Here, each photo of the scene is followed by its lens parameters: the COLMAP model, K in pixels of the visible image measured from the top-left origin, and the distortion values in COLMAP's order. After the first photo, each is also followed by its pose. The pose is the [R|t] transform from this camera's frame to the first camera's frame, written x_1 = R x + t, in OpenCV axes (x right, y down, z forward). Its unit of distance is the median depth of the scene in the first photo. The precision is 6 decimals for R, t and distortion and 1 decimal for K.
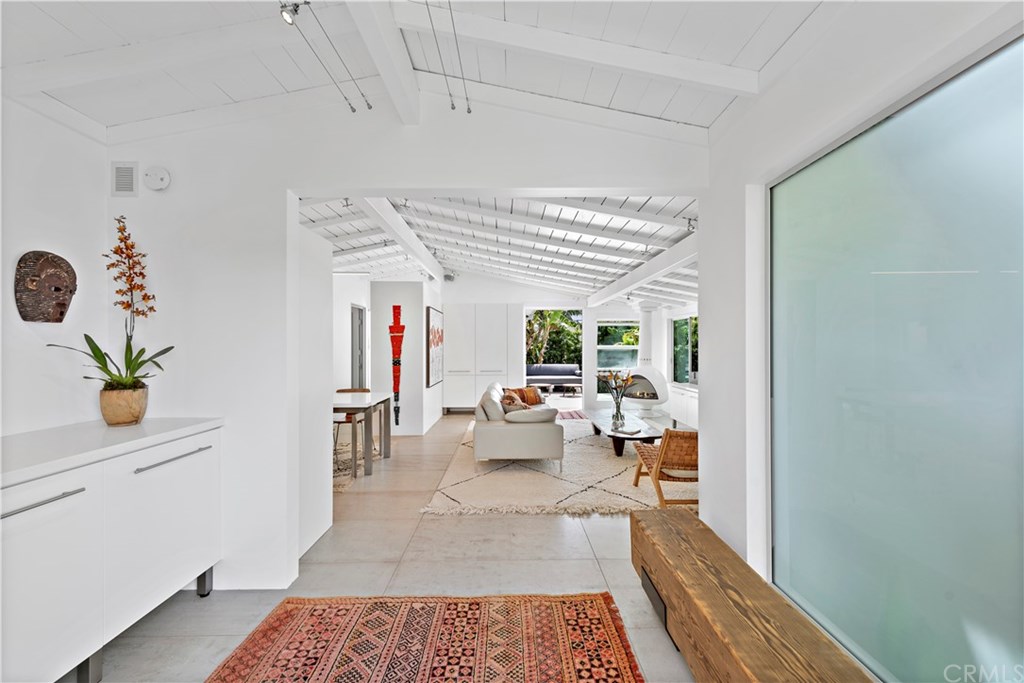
lens RADIAL K [[405.4, 0, 513.4], [0, 405.4, 343.6], [0, 0, 1]] dist [0.002278, 0.000164]
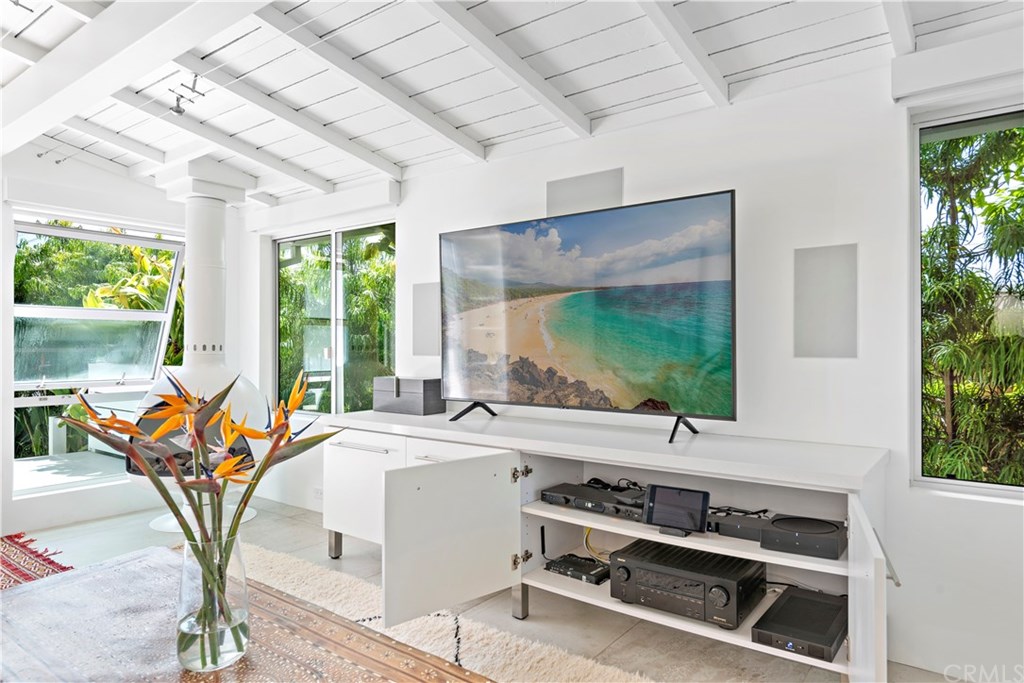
lens RADIAL K [[645.0, 0, 508.3], [0, 645.0, 336.9], [0, 0, 1]] dist [-0.007708, -0.001441]
pose [[0.625018, 0.005506, 0.780591, 0.072519], [0.000251, 0.999974, -0.007254, 0.032385], [-0.780610, 0.004730, 0.625000, 0.453368]]
